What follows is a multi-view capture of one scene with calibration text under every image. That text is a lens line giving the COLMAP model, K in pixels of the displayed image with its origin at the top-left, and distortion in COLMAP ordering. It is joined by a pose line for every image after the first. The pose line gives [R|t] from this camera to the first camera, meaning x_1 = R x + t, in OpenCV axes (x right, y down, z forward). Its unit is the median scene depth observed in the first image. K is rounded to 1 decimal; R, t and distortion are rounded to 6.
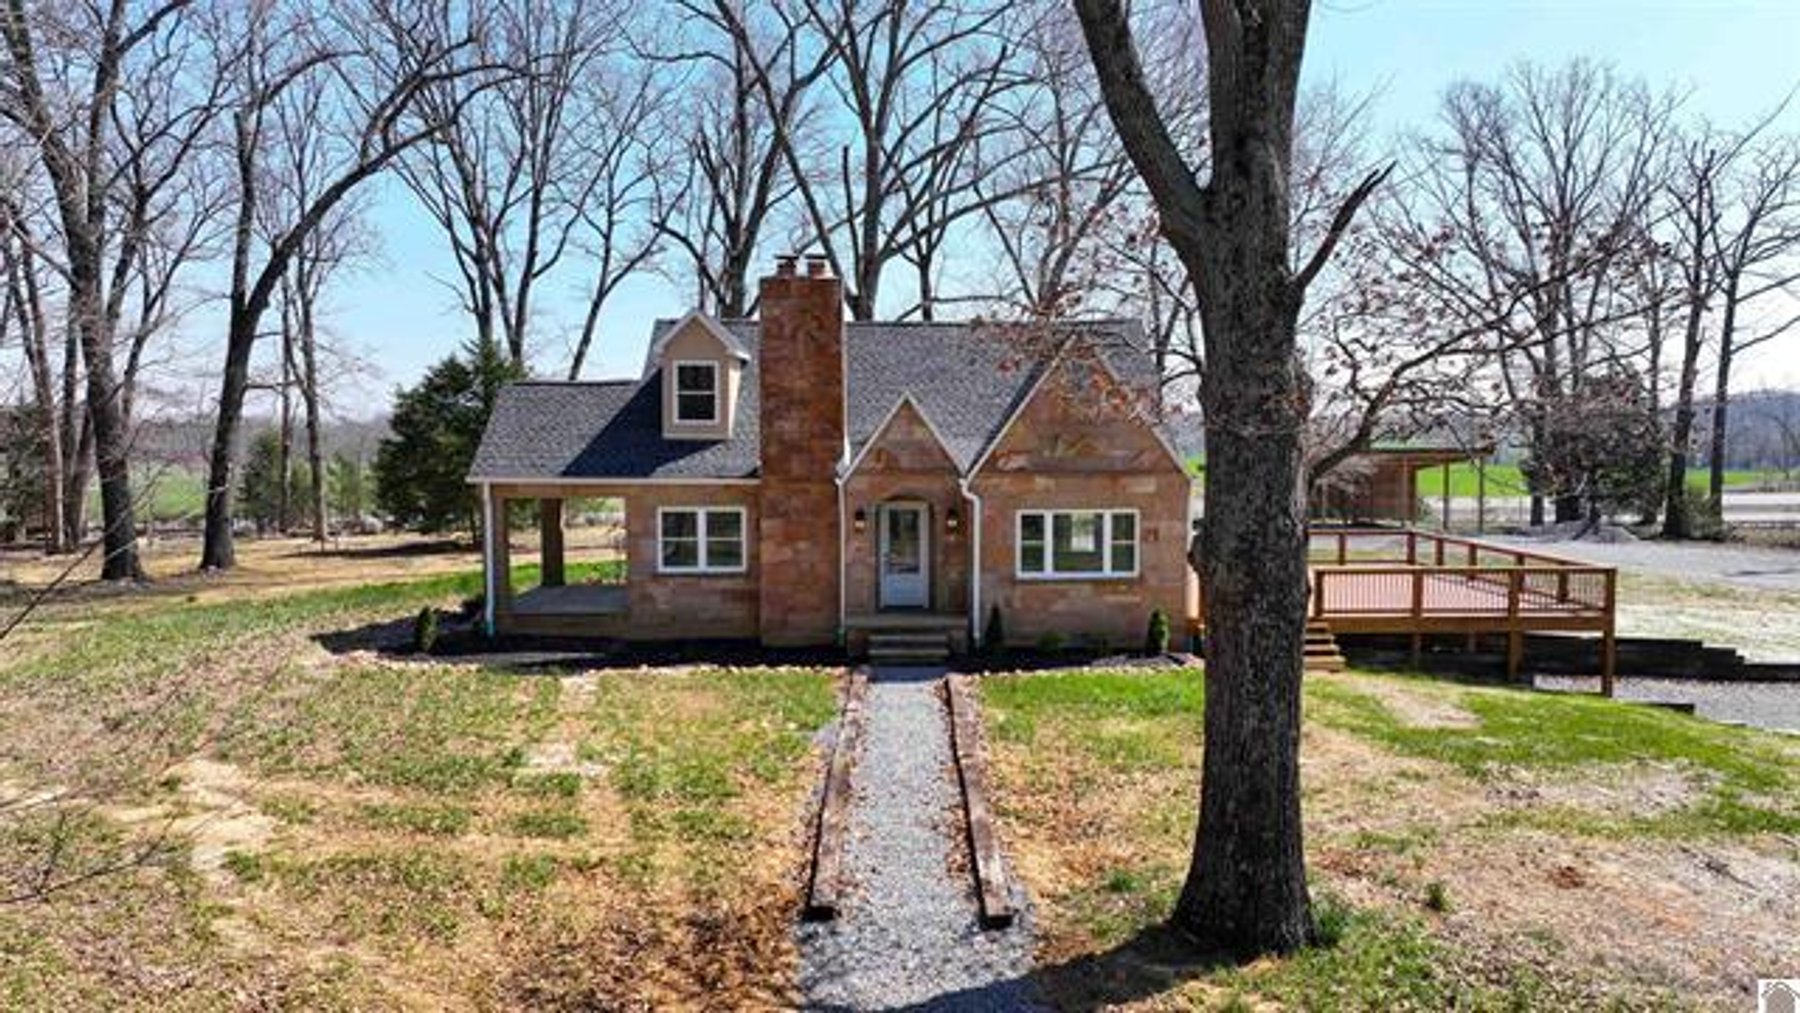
lens RADIAL K [[1264.7, 0, 900.0], [0, 1264.7, 506.5], [0, 0, 1]] dist [-0.007298, -0.002448]
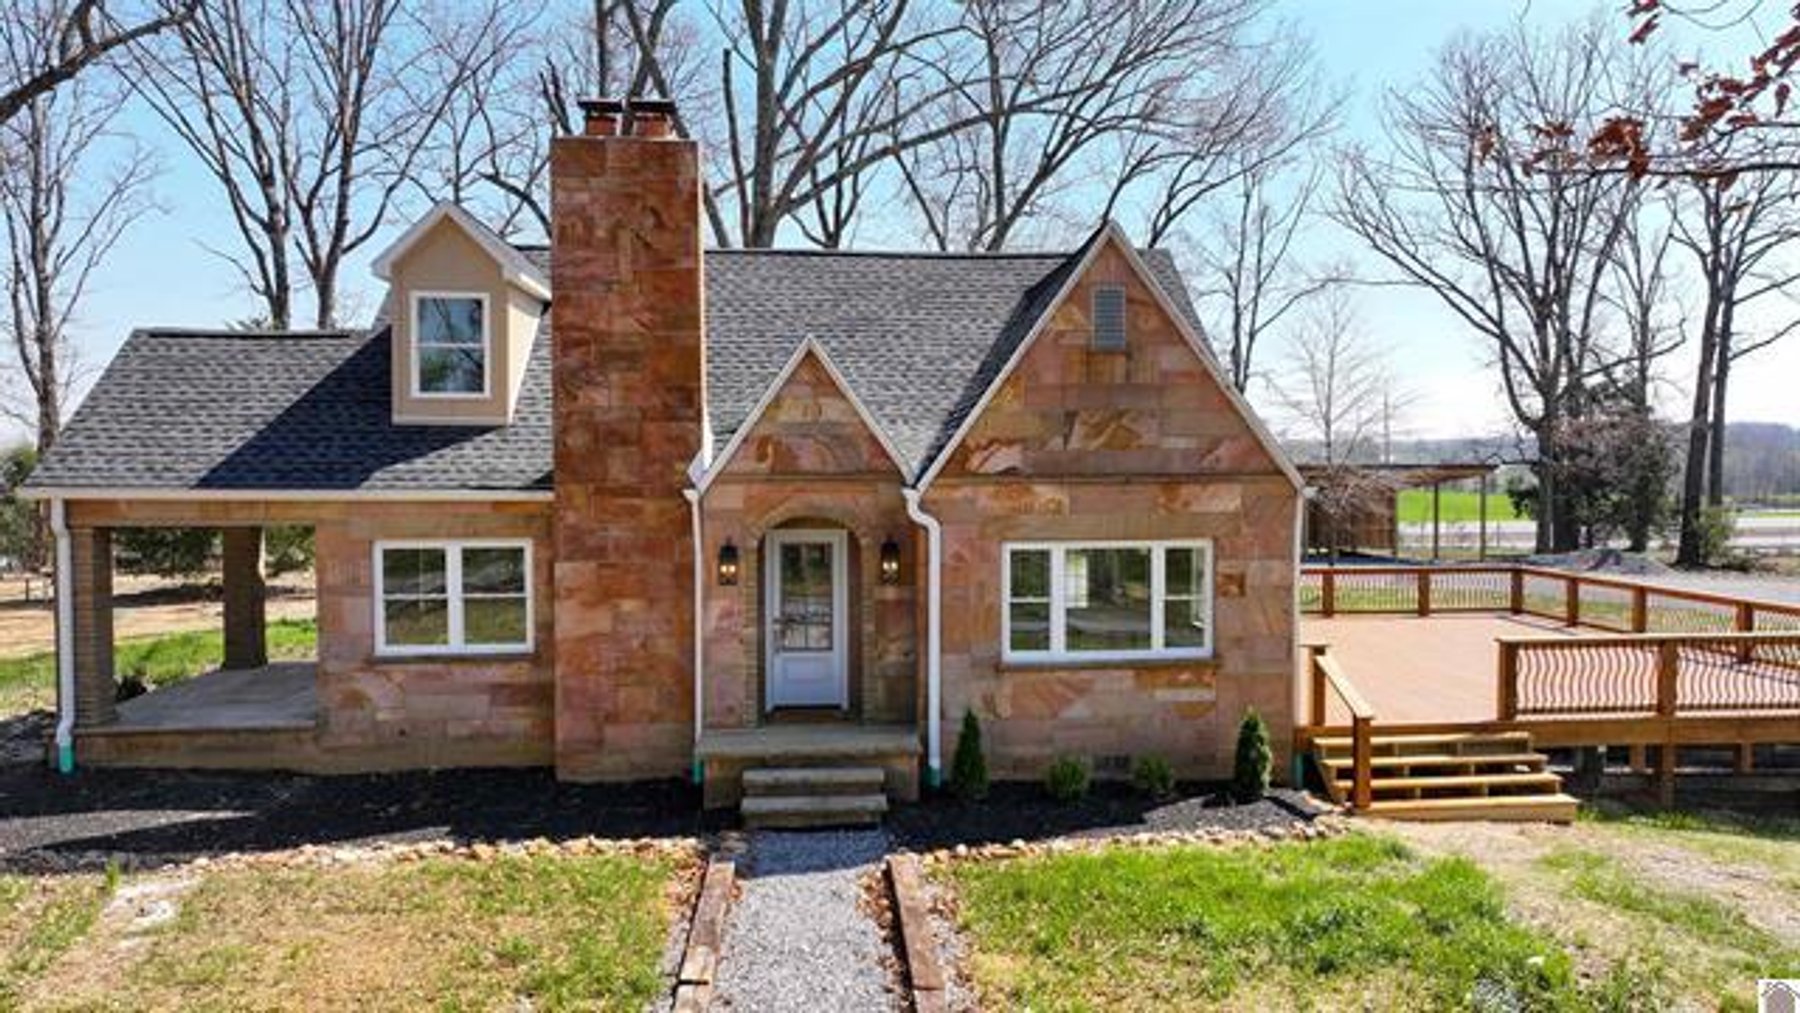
lens RADIAL K [[1264.7, 0, 900.0], [0, 1264.7, 506.5], [0, 0, 1]] dist [-0.007298, -0.002448]
pose [[0.997154, -0.003333, 0.075320, 0.002490], [0.005028, 0.999738, -0.022326, -0.001091], [-0.075226, 0.022641, 0.996909, 0.409245]]
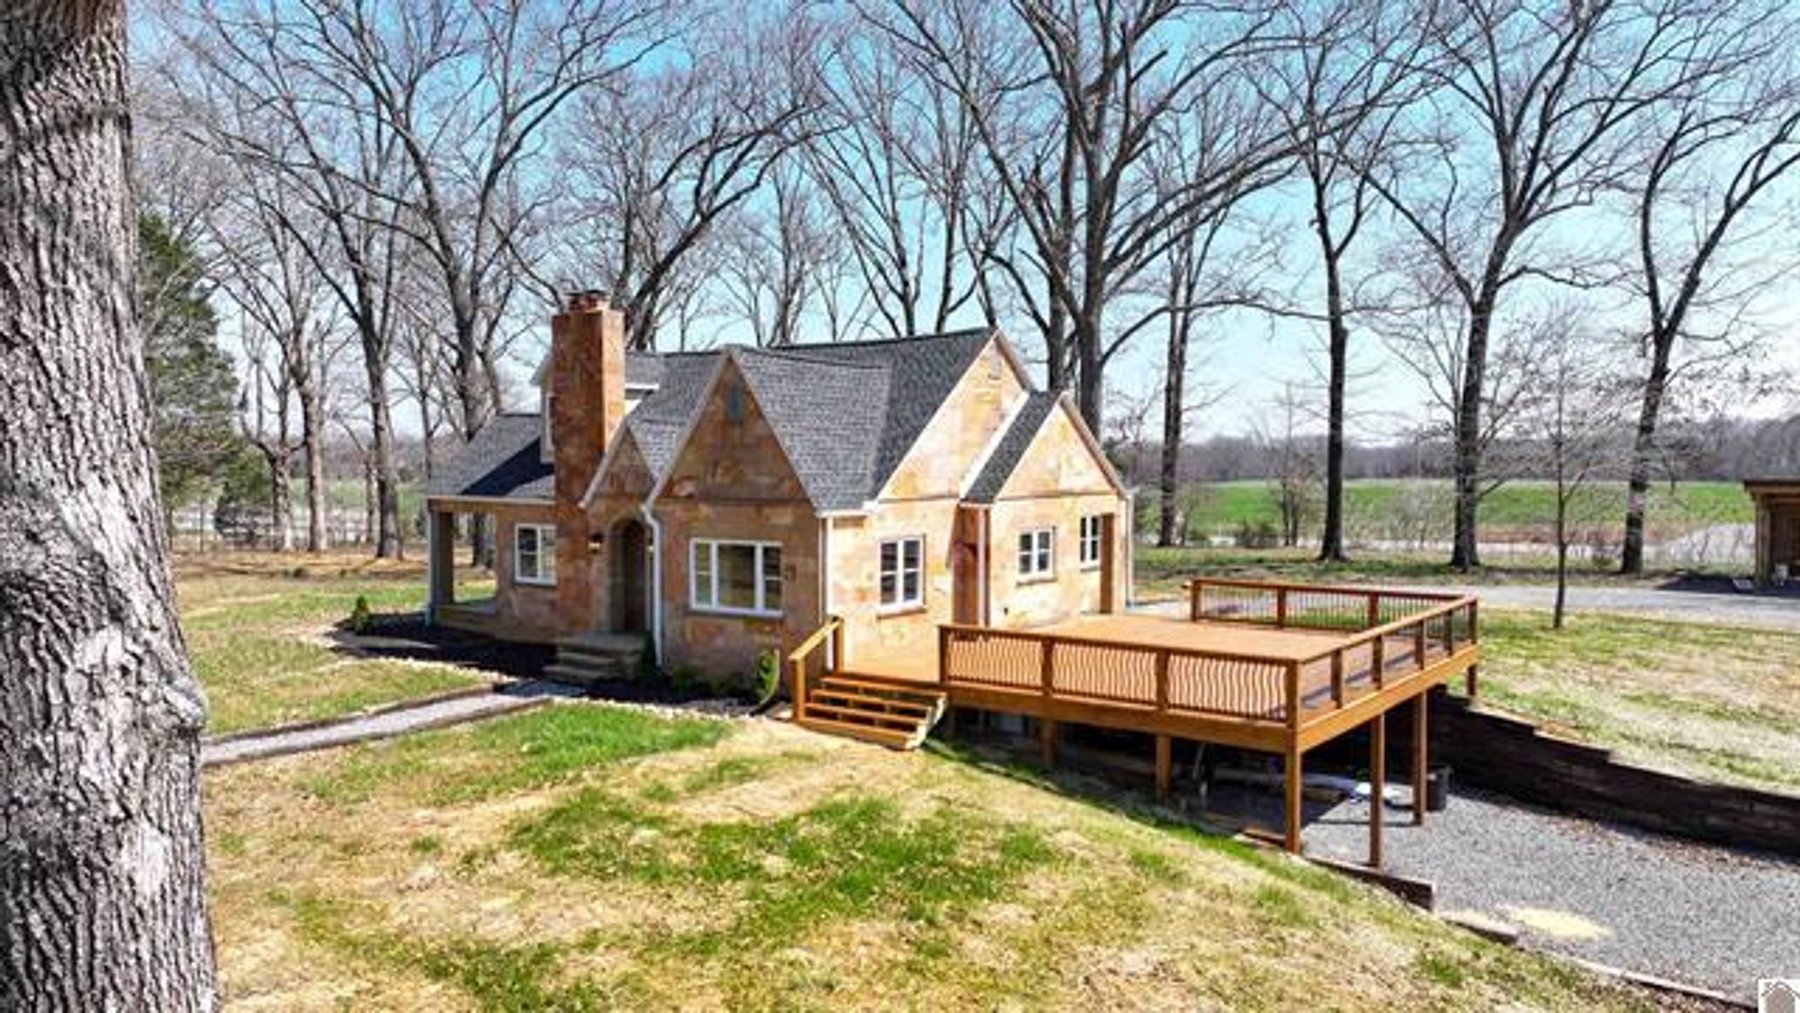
lens RADIAL K [[1264.7, 0, 900.0], [0, 1264.7, 506.5], [0, 0, 1]] dist [-0.007298, -0.002448]
pose [[0.786207, 0.024878, -0.617462, 0.775249], [-0.035490, 0.999358, -0.004924, -0.021203], [0.616943, 0.025785, 0.786585, 0.318178]]
